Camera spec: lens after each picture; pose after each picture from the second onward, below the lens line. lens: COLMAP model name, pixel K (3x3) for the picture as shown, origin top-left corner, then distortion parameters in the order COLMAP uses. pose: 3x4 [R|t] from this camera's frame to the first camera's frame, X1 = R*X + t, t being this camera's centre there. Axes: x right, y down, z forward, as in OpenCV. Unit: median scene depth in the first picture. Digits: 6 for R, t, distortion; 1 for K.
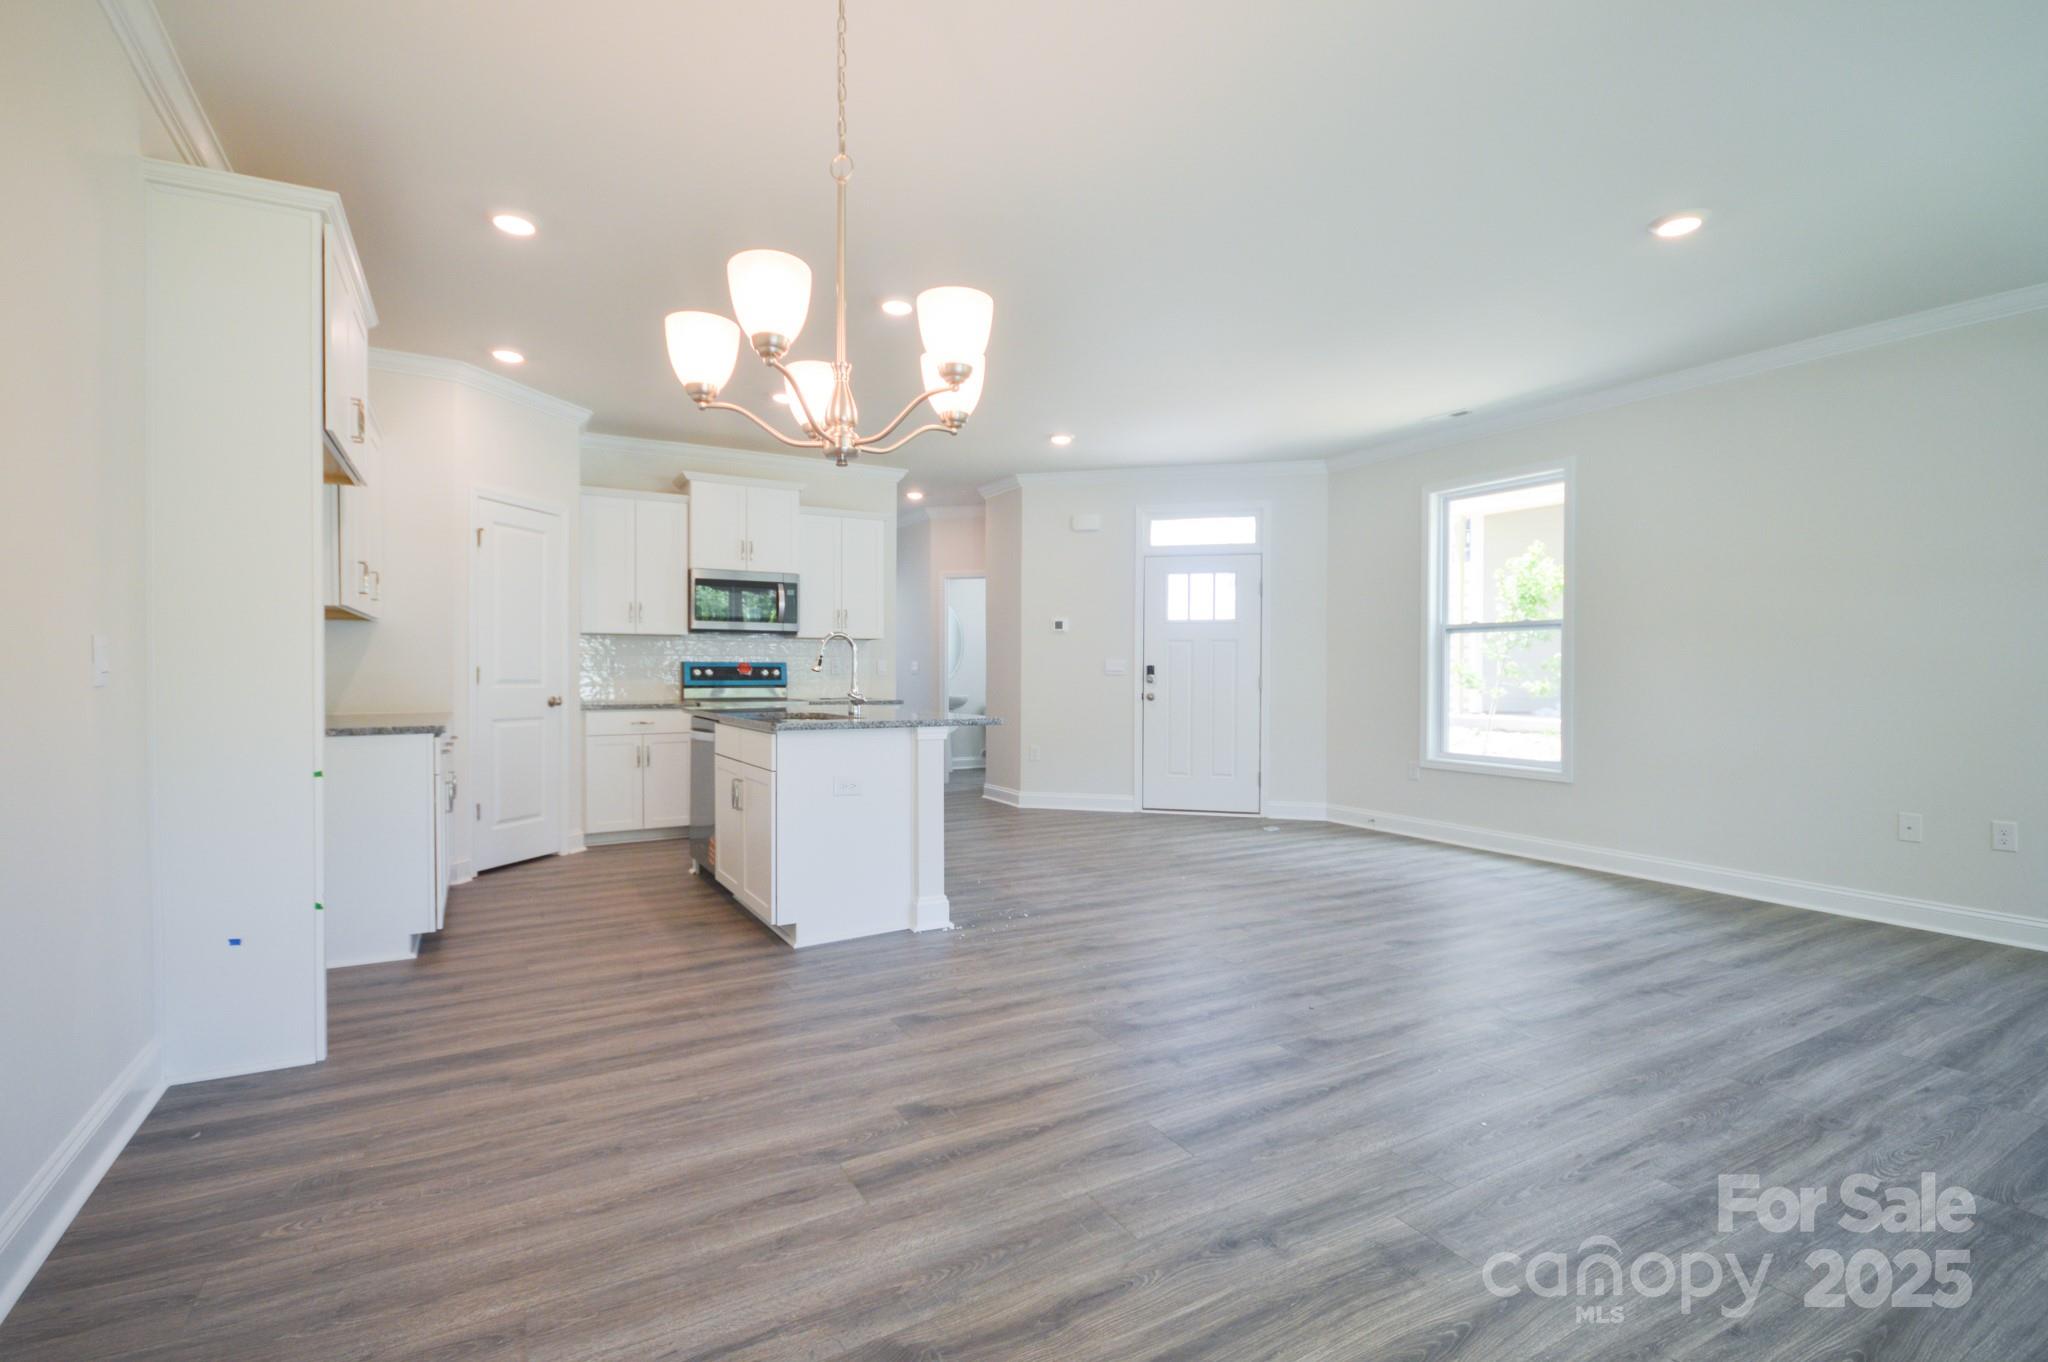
lens RADIAL K [[918.2, 0, 1027.9], [0, 918.2, 682.9], [0, 0, 1]] dist [0.023329, -0.016748]
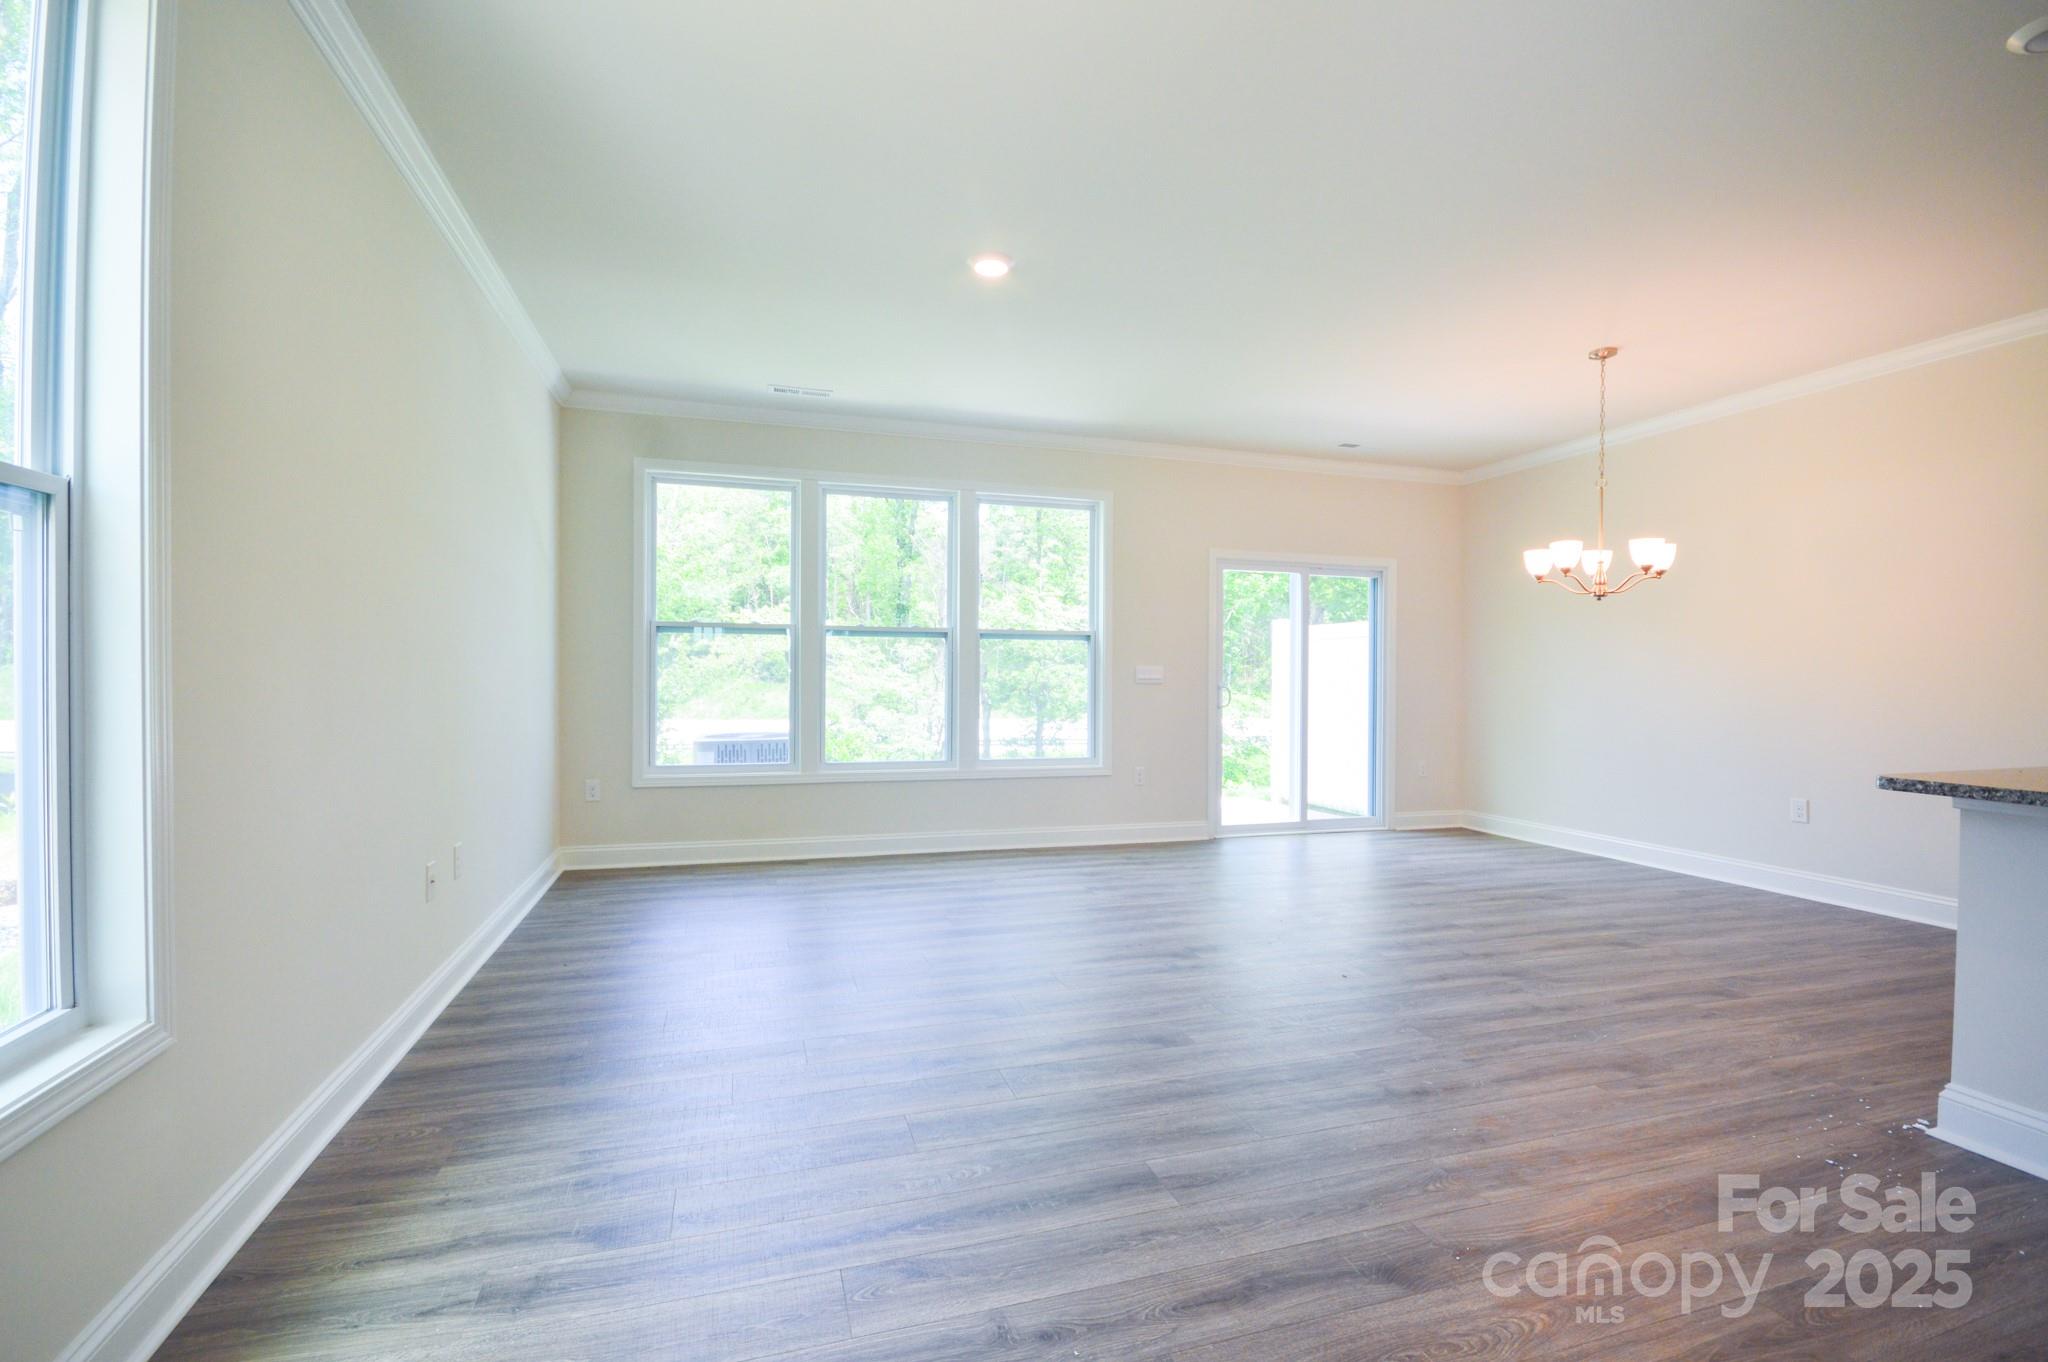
lens RADIAL K [[918.2, 0, 1027.9], [0, 918.2, 682.9], [0, 0, 1]] dist [0.023329, -0.016748]
pose [[-0.976160, -0.014775, 0.216548, 0.425626], [-0.009533, 0.999636, 0.025233, -0.029204], [-0.216842, 0.022568, -0.975946, 2.076468]]
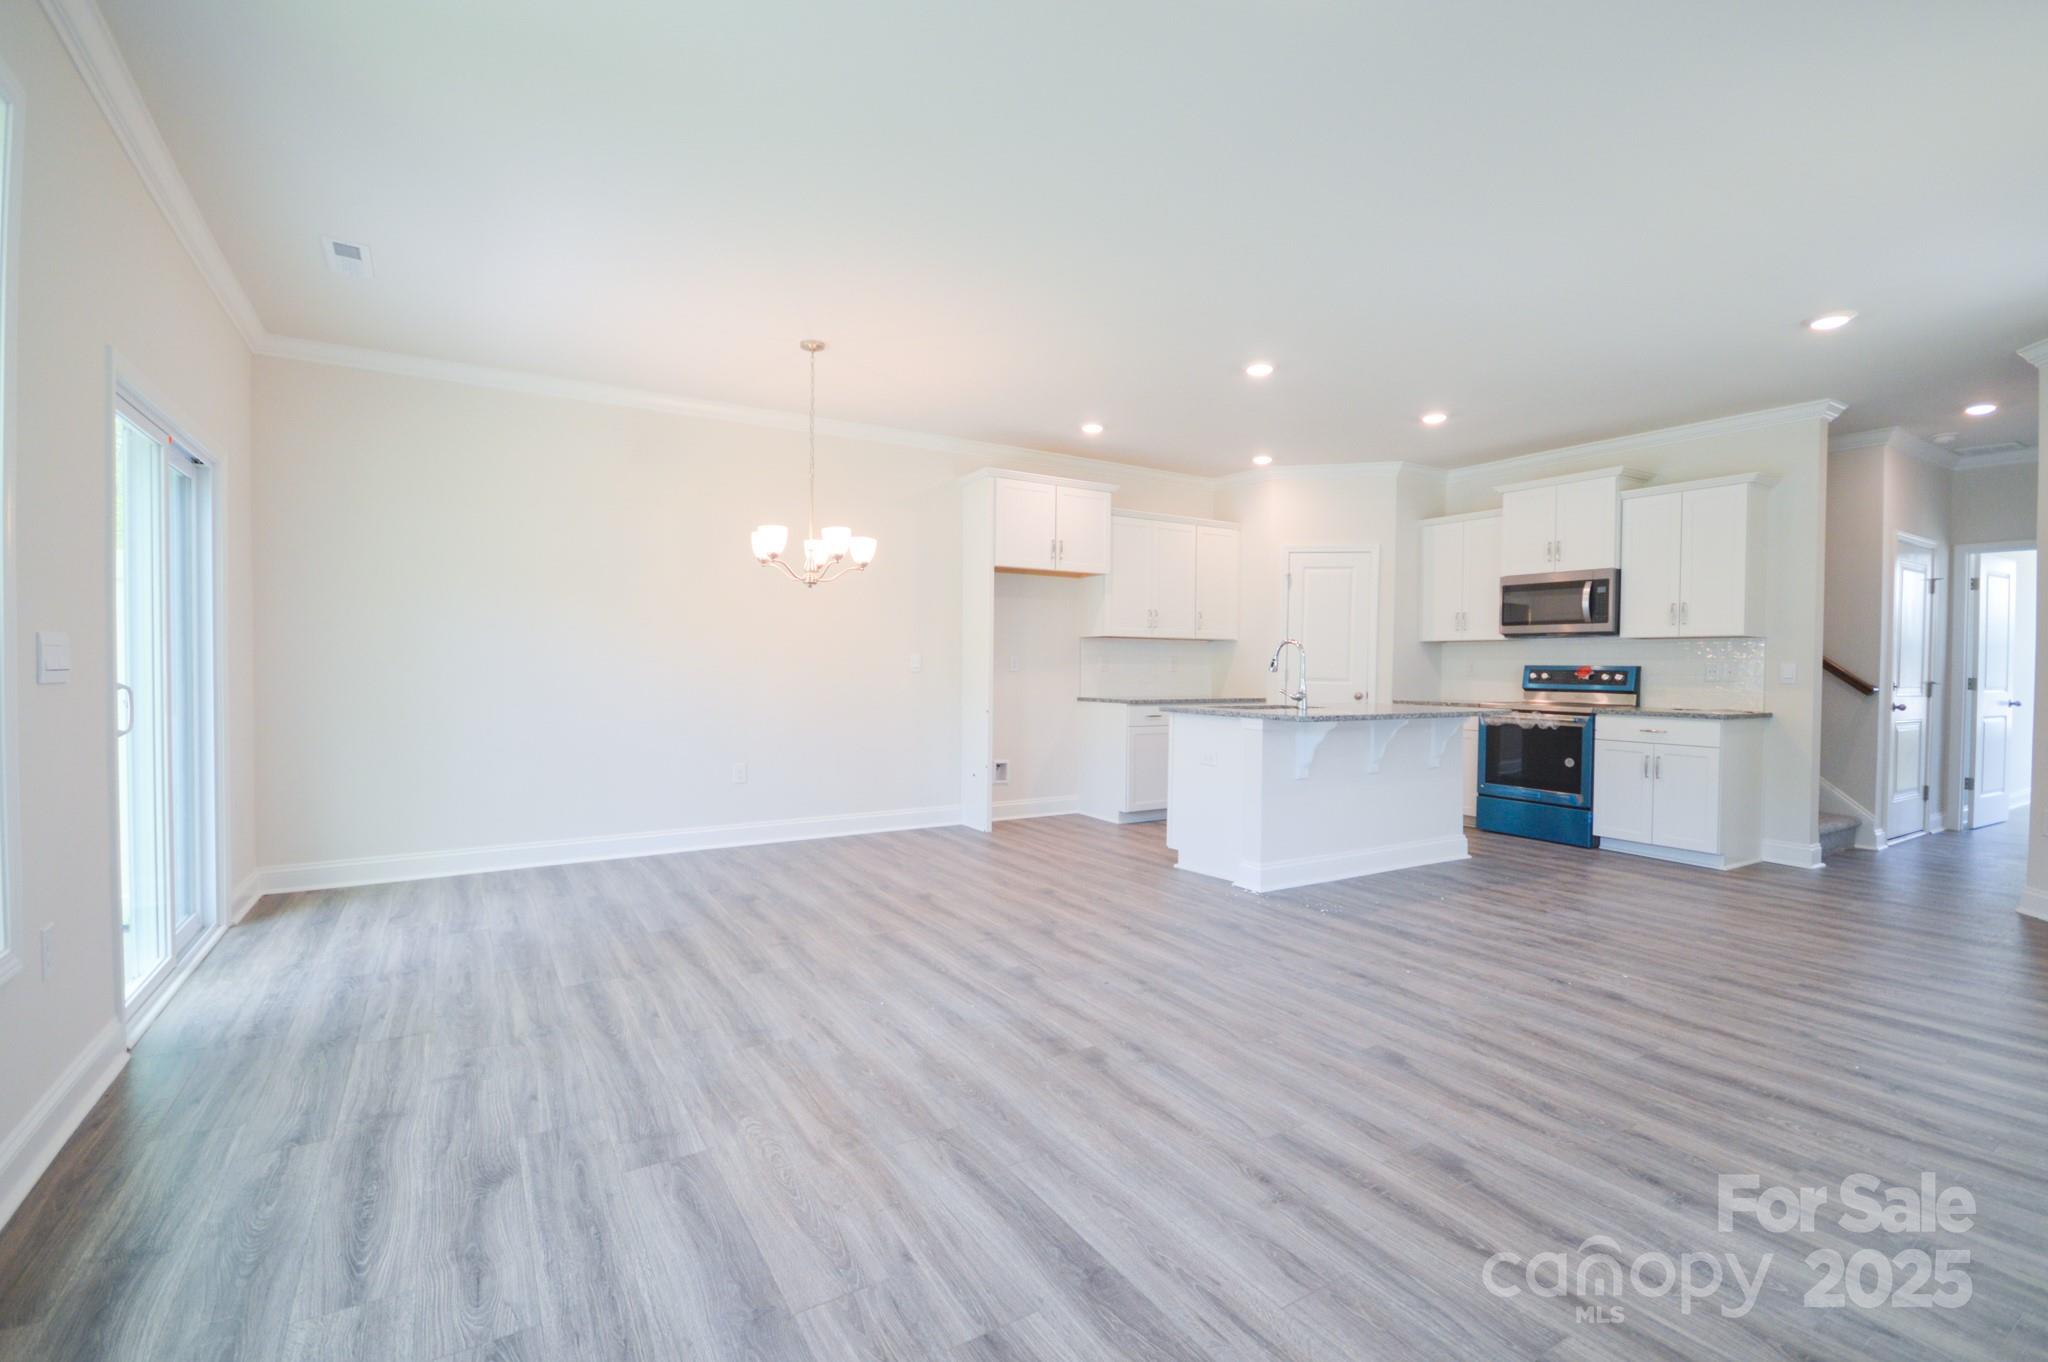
lens RADIAL K [[918.2, 0, 1027.9], [0, 918.2, 682.9], [0, 0, 1]] dist [0.023329, -0.016748]
pose [[0.041114, 0.015896, -0.999028, 1.303174], [-0.025827, 0.999556, 0.014842, -0.008762], [0.998821, 0.025192, 0.041507, 0.816360]]
